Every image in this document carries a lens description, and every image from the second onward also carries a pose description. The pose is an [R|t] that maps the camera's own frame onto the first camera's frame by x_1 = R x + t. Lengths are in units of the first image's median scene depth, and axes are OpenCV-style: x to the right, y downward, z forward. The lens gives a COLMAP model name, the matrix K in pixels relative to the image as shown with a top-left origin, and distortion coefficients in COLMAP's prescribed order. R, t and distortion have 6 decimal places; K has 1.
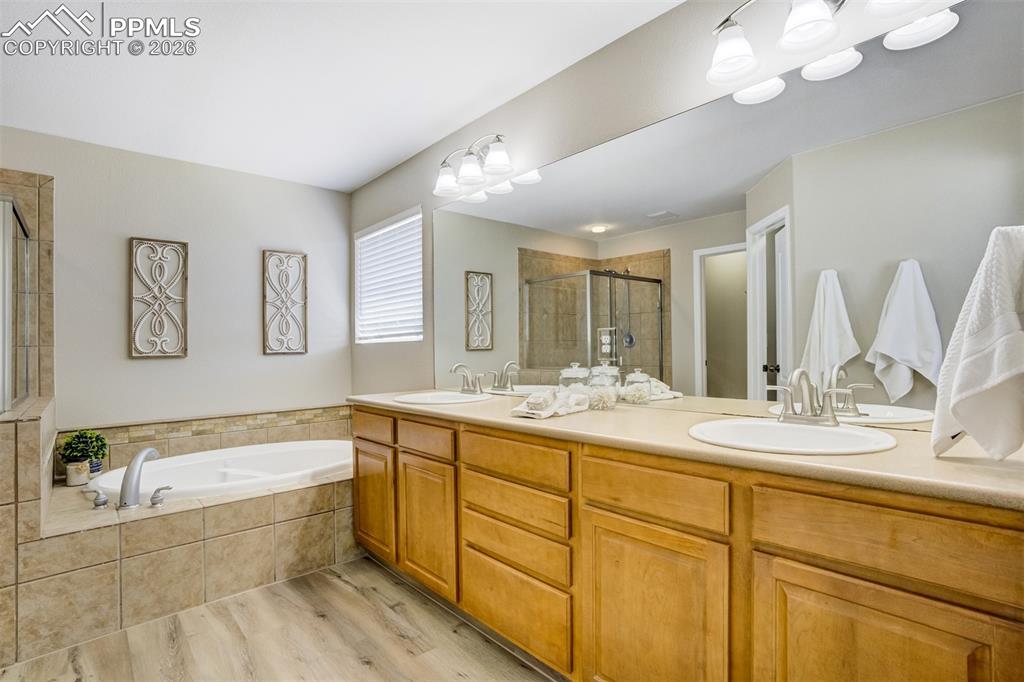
lens RADIAL K [[480.0, 0, 512.0], [0, 480.0, 341.0], [0, 0, 1]] dist [-0.041548, 0.015151]
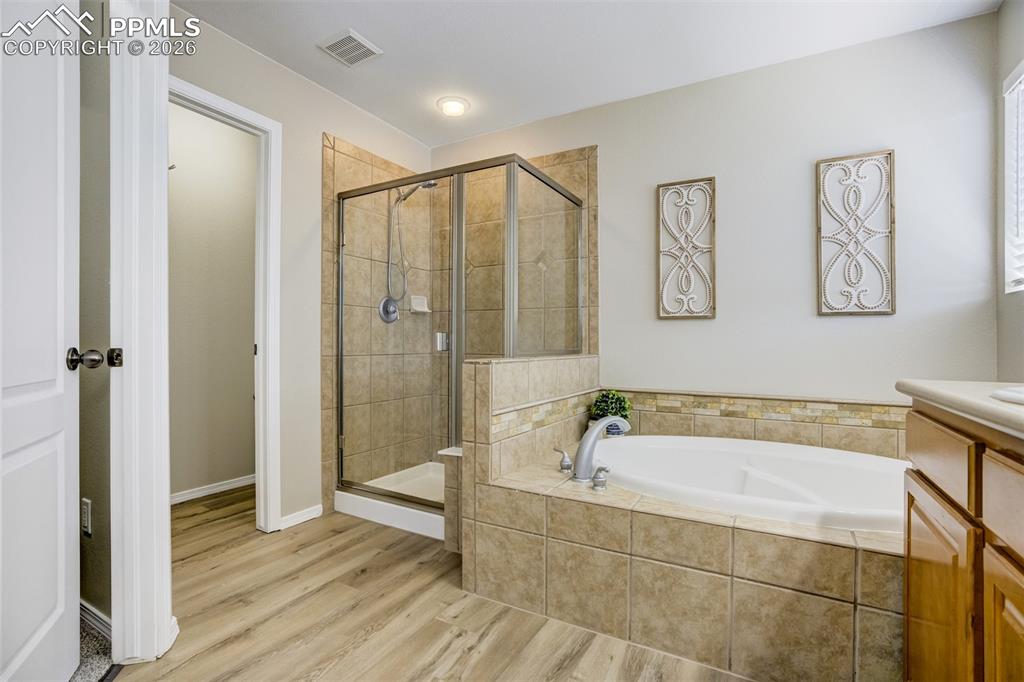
lens RADIAL K [[481.9, 0, 505.5], [0, 481.9, 337.6], [0, 0, 1]] dist [-0.070722, 0.029625]
pose [[0.309277, 0.011912, -0.950897, -0.028072], [0.001213, 0.999916, 0.012921, 0.067592], [0.950971, -0.005149, 0.309236, 0.481797]]
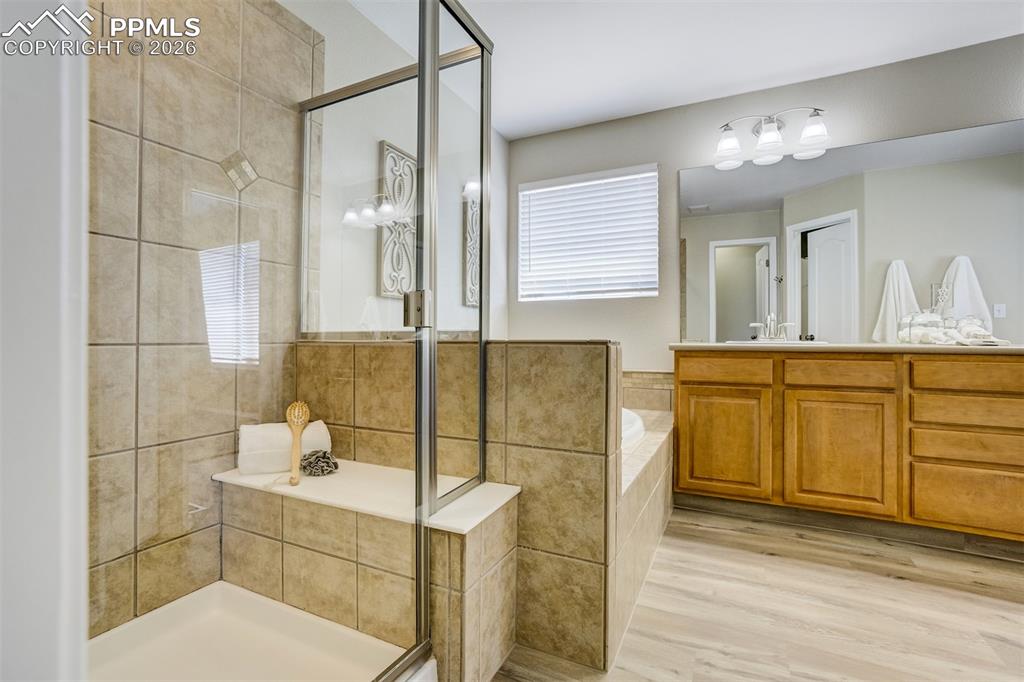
lens RADIAL K [[462.1, 0, 512.1], [0, 462.1, 329.8], [0, 0, 1]] dist [-0.004230, -0.000271]
pose [[0.929961, 0.027612, 0.366620, -0.979243], [-0.023952, 0.999608, -0.014528, 0.108700], [-0.366877, 0.004729, 0.930257, 0.232290]]
